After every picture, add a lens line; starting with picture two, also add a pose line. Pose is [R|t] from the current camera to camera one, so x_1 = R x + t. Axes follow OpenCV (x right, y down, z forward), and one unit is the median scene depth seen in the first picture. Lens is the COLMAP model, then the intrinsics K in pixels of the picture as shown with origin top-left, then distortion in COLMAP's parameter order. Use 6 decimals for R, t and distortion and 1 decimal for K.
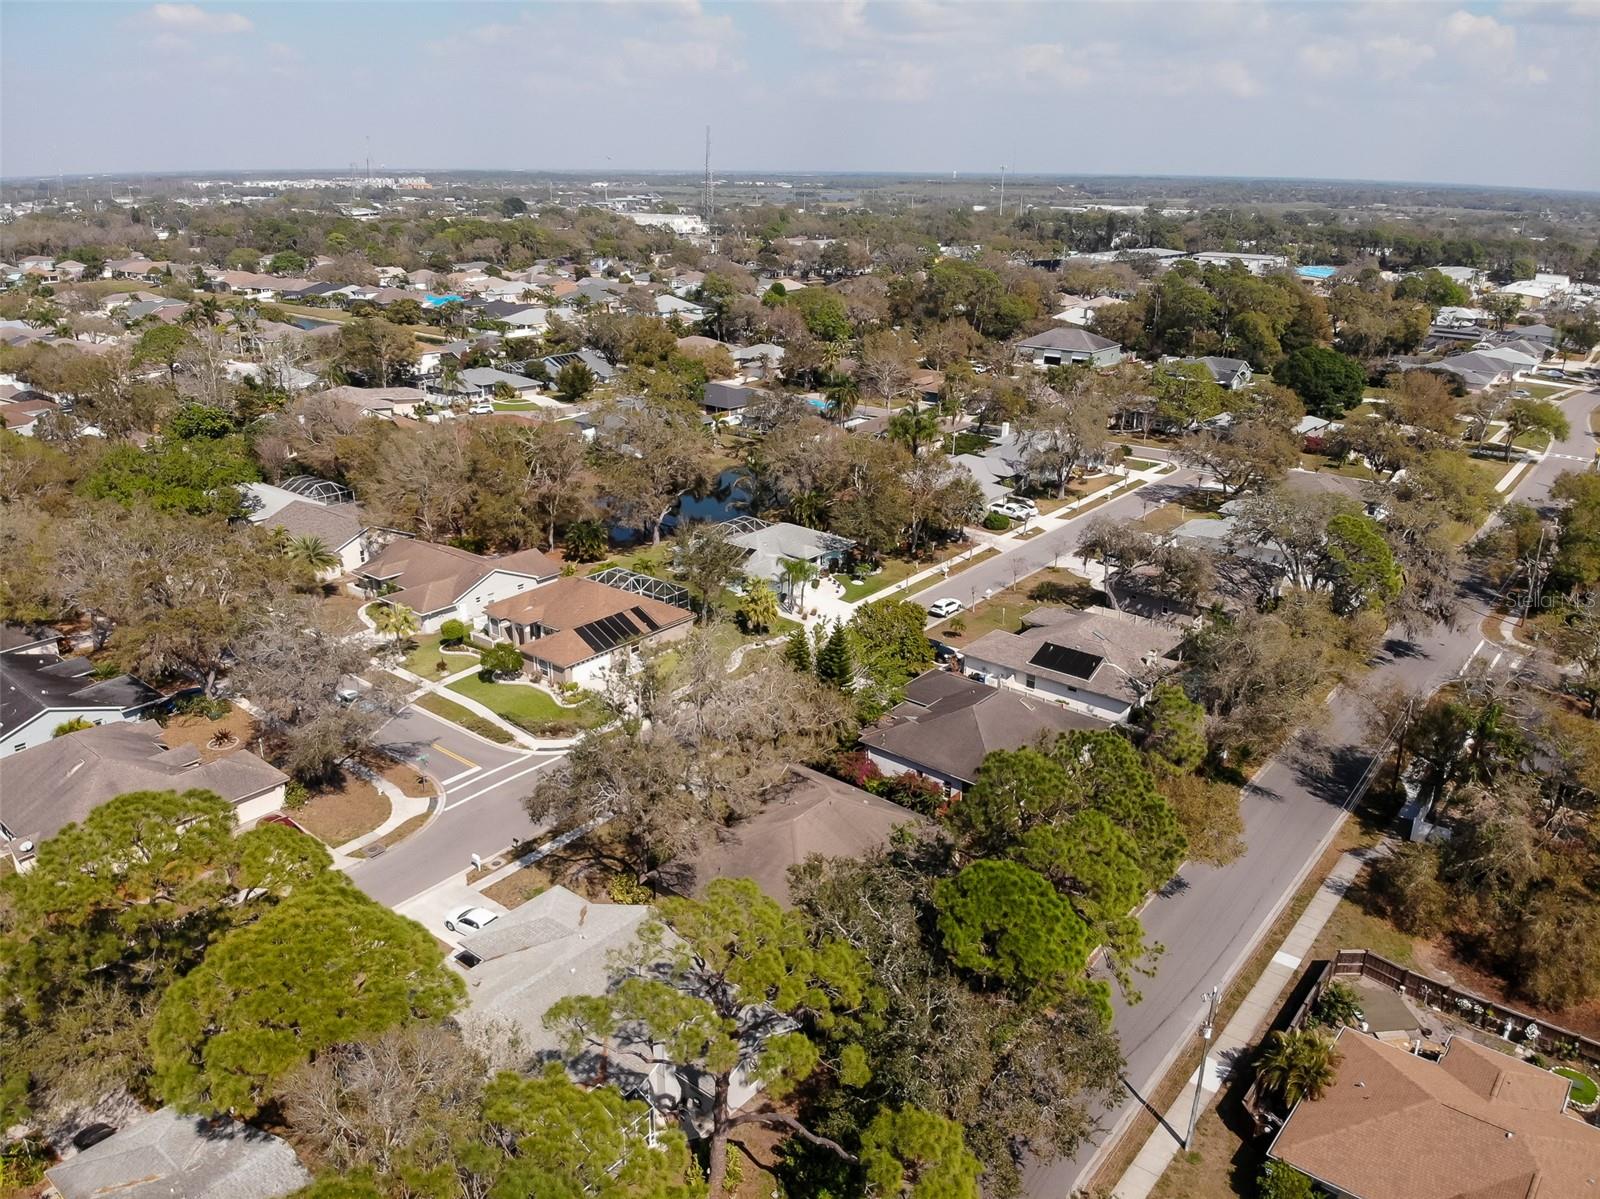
lens RADIAL K [[1170.9, 0, 801.6], [0, 1170.9, 592.3], [0, 0, 1]] dist [0.060473, -0.168869]
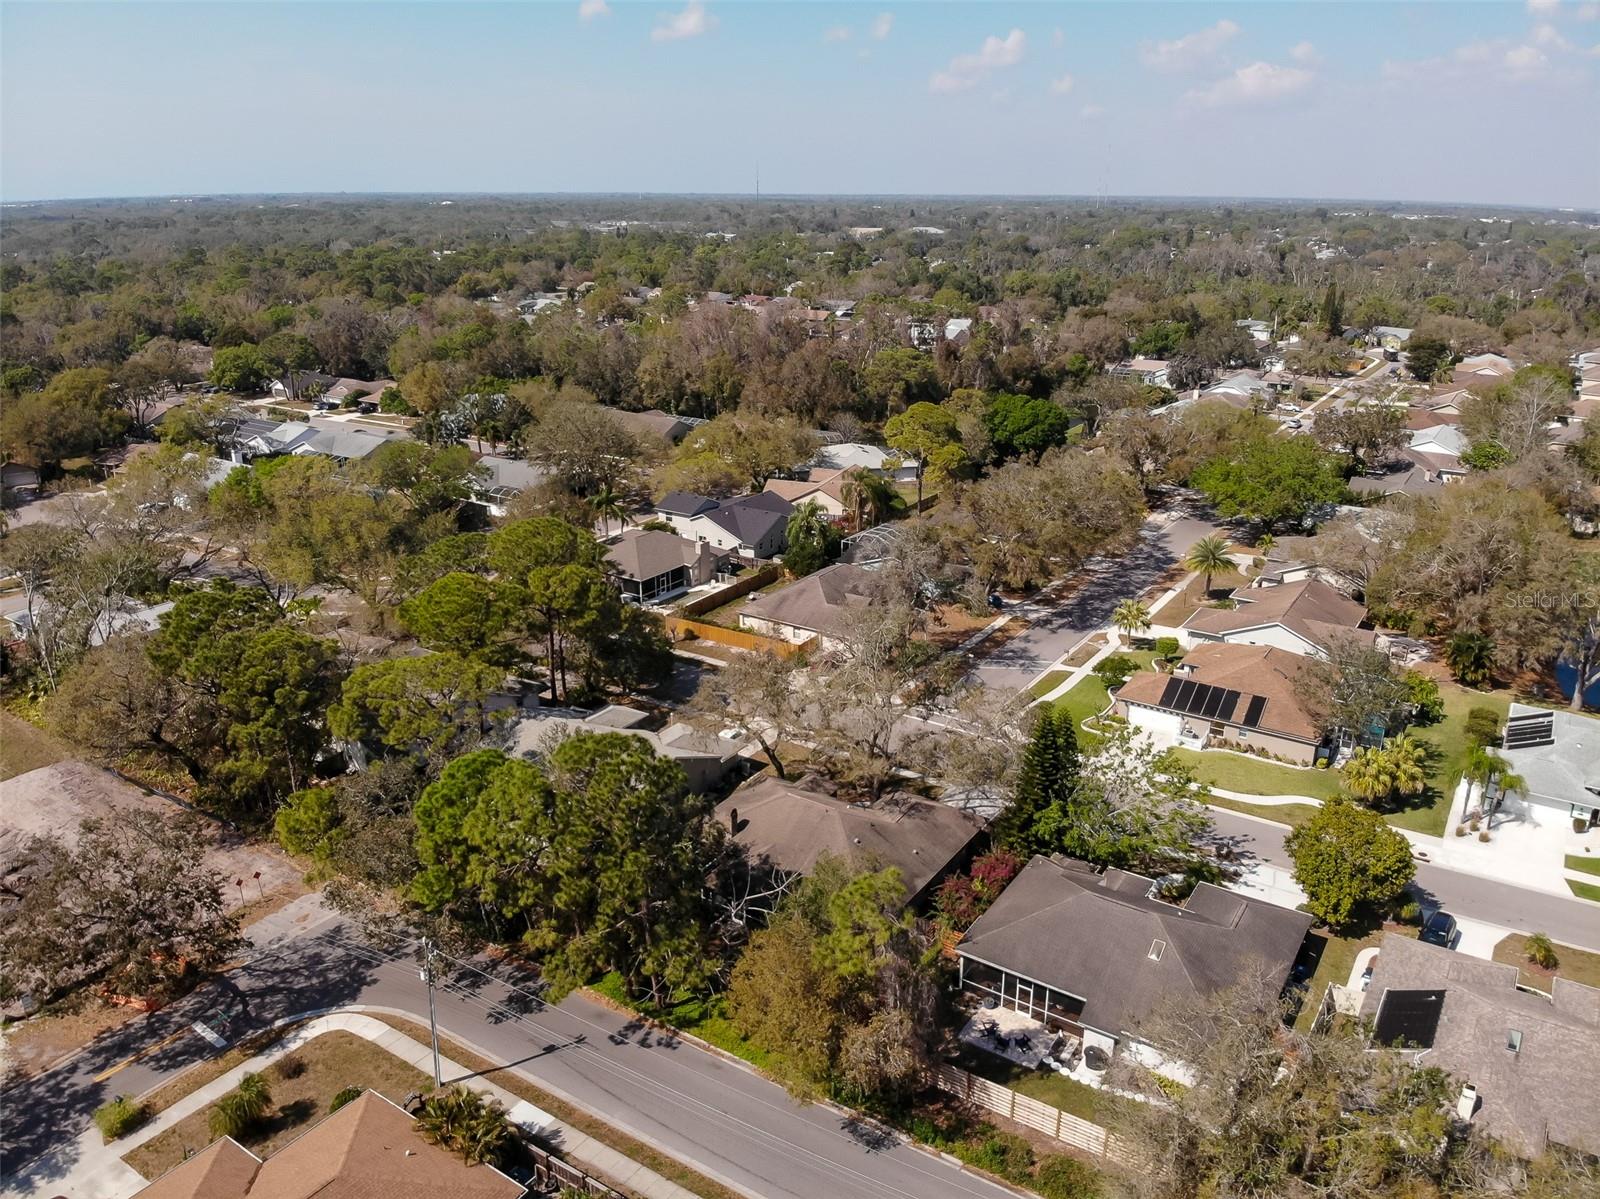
lens RADIAL K [[1170.9, 0, 801.6], [0, 1170.9, 592.3], [0, 0, 1]] dist [0.060473, -0.168869]
pose [[0.112388, 0.310797, -0.943808, 0.690139], [-0.344246, 0.903183, 0.256426, -0.183384], [0.932129, 0.296083, 0.208498, 0.524072]]
